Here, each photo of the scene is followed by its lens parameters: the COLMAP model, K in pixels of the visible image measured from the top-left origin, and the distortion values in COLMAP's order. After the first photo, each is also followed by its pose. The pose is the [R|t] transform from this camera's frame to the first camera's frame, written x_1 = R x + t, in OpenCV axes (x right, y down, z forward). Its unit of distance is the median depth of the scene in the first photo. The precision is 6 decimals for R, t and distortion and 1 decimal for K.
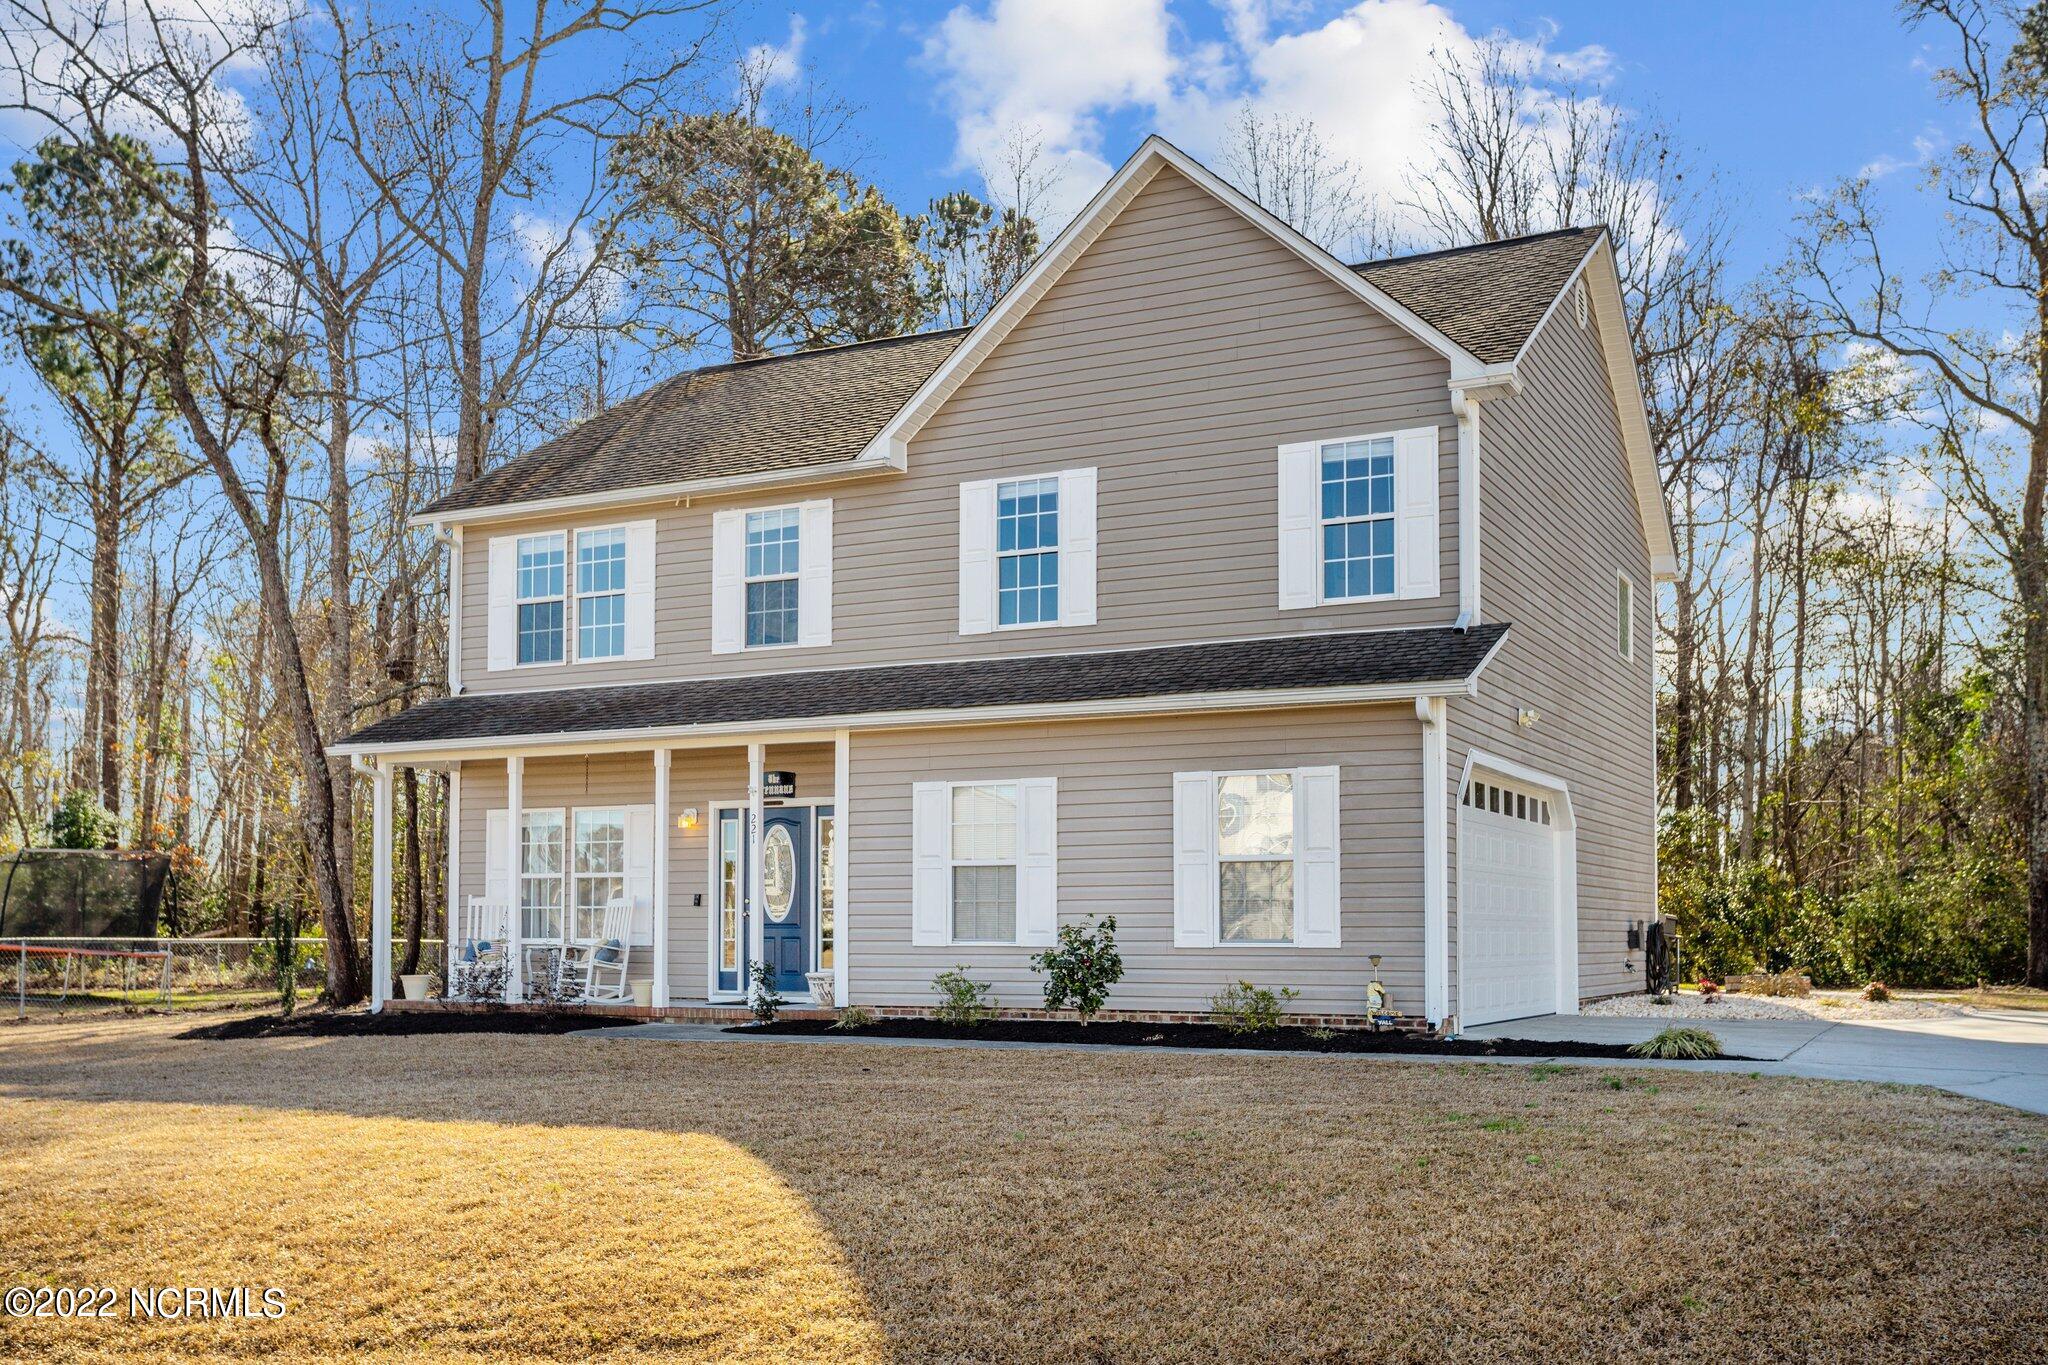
lens RADIAL K [[1988.7, 0, 1020.3], [0, 1988.7, 857.1], [0, 0, 1]] dist [0.025372, -0.014624]
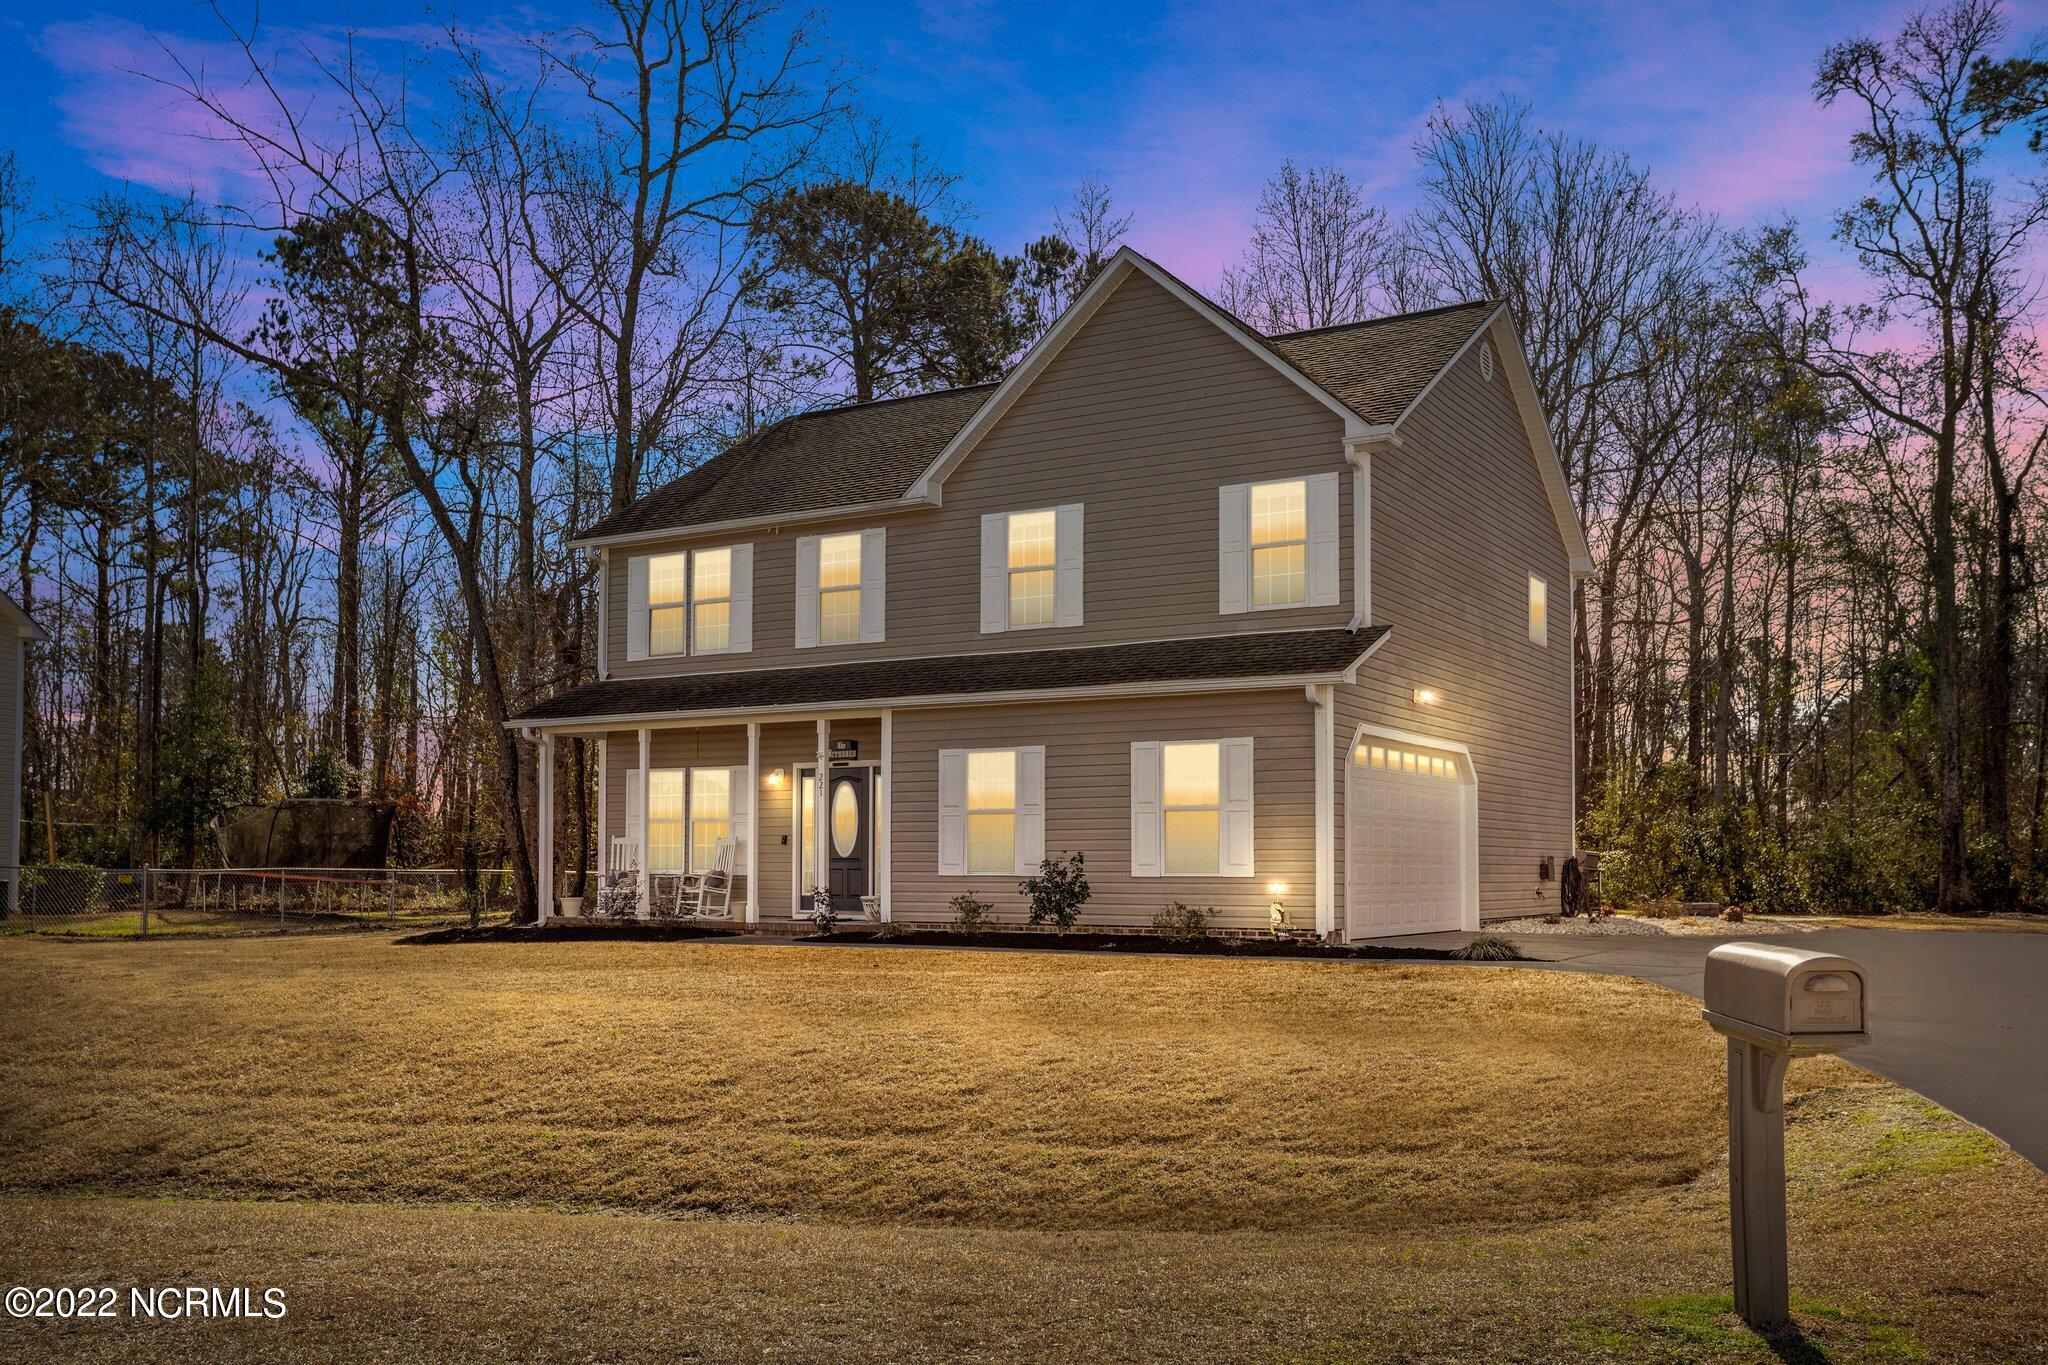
lens RADIAL K [[1787.9, 0, 1020.7], [0, 1787.9, 813.5], [0, 0, 1]] dist [-0.007151, 0.012443]
pose [[0.997320, -0.000776, -0.073161, 0.074599], [0.001345, 0.999969, 0.007724, -0.004157], [0.073153, -0.007802, 0.997290, -0.140342]]
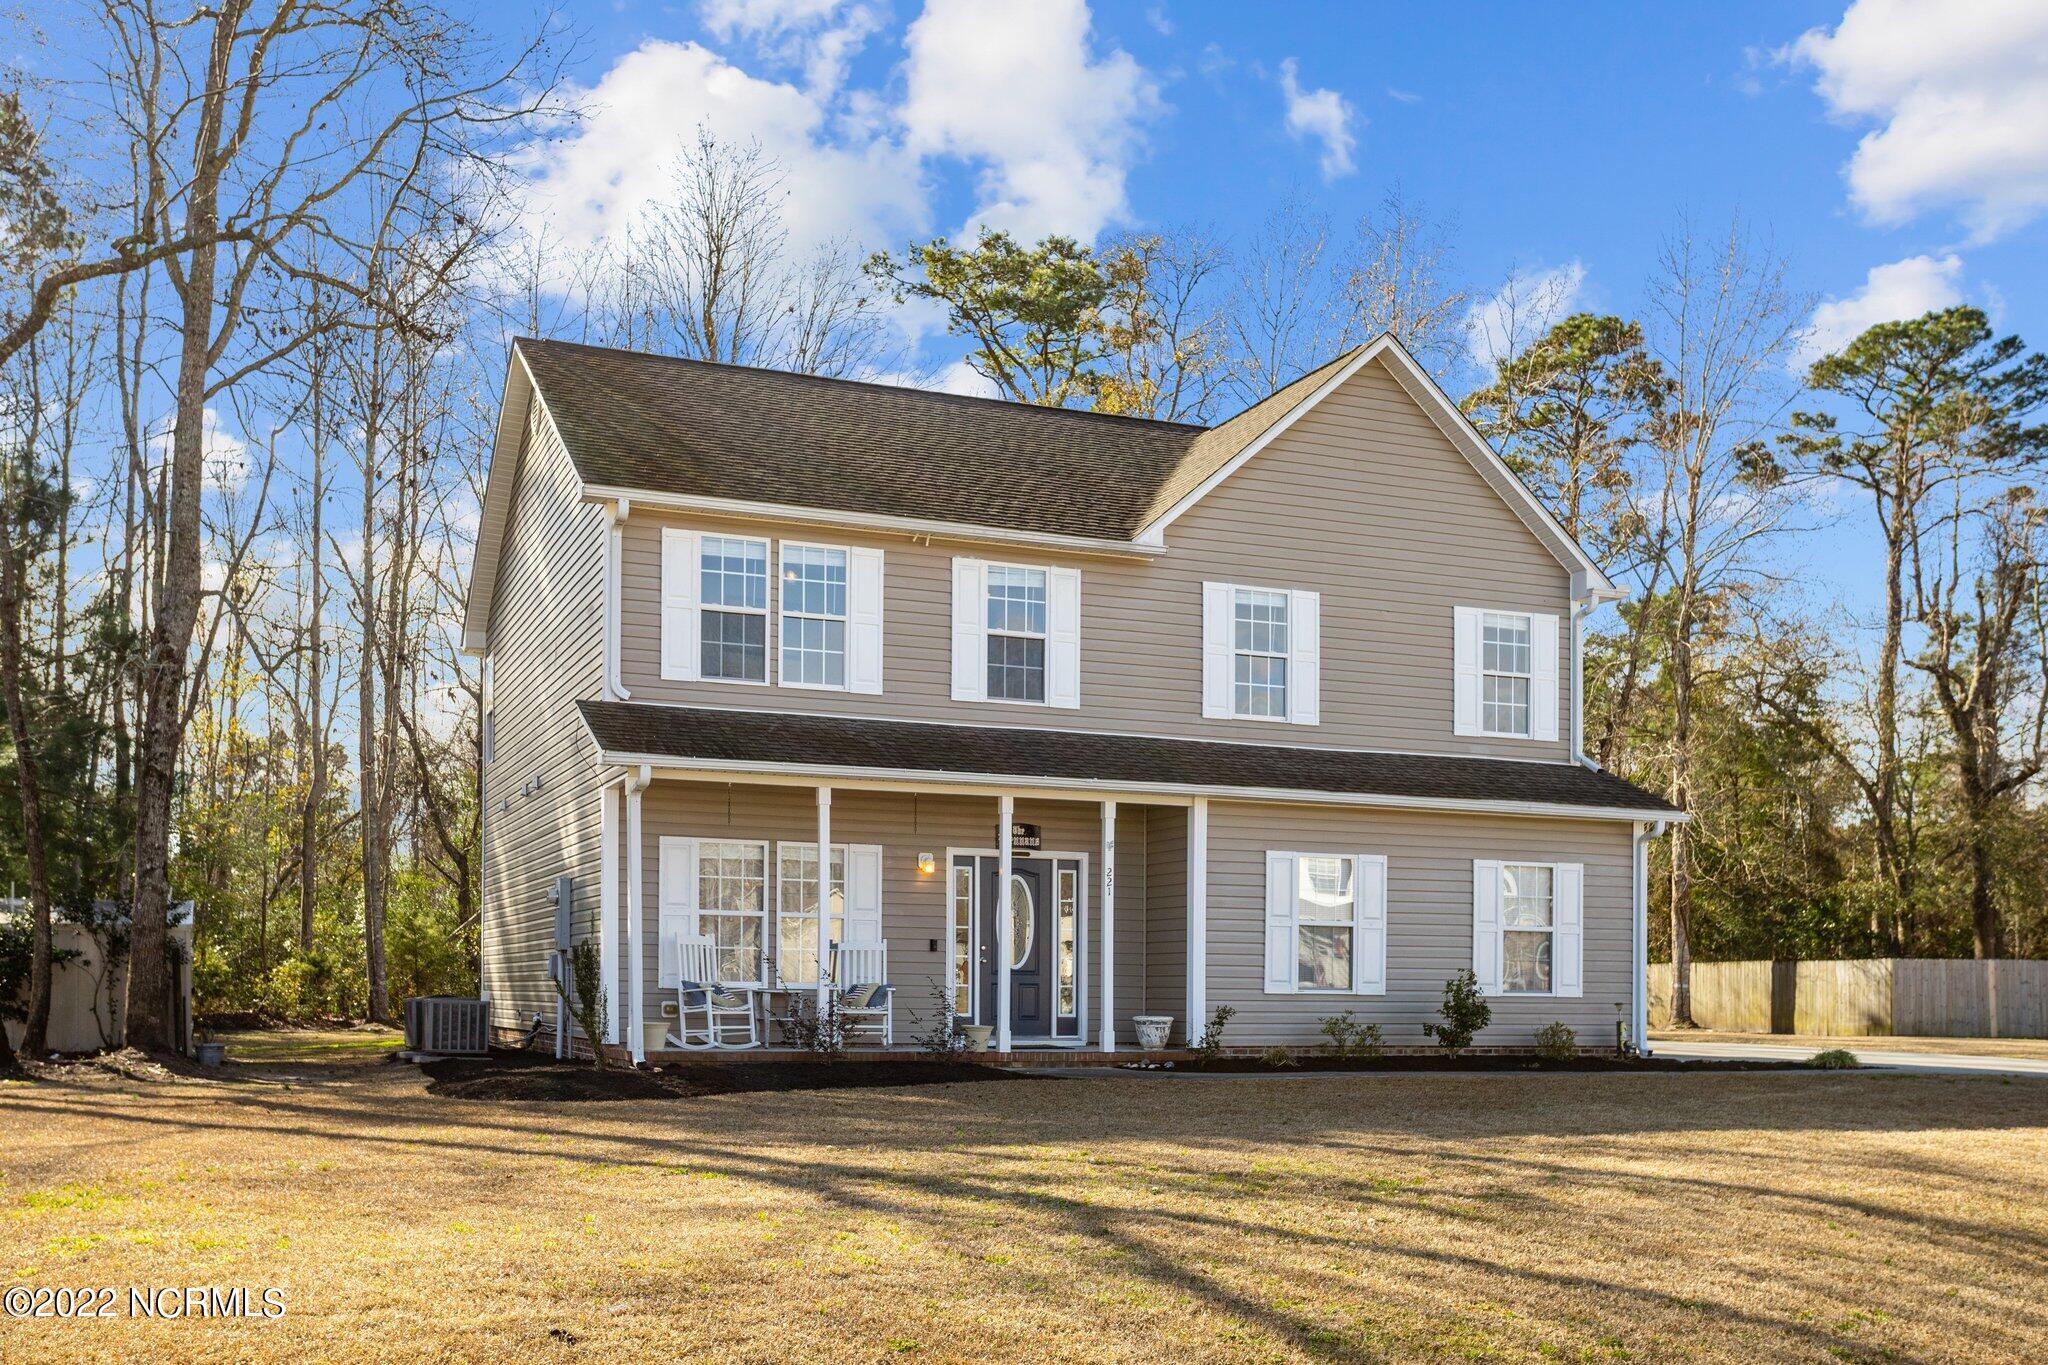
lens RADIAL K [[1976.3, 0, 1024.3], [0, 1976.3, 1003.0], [0, 0, 1]] dist [0.016965, 0.002967]
pose [[0.651483, 0.004895, 0.758647, -0.883779], [-0.039382, 0.998849, 0.027374, 0.021402], [-0.757640, -0.047711, 0.650926, 0.320103]]
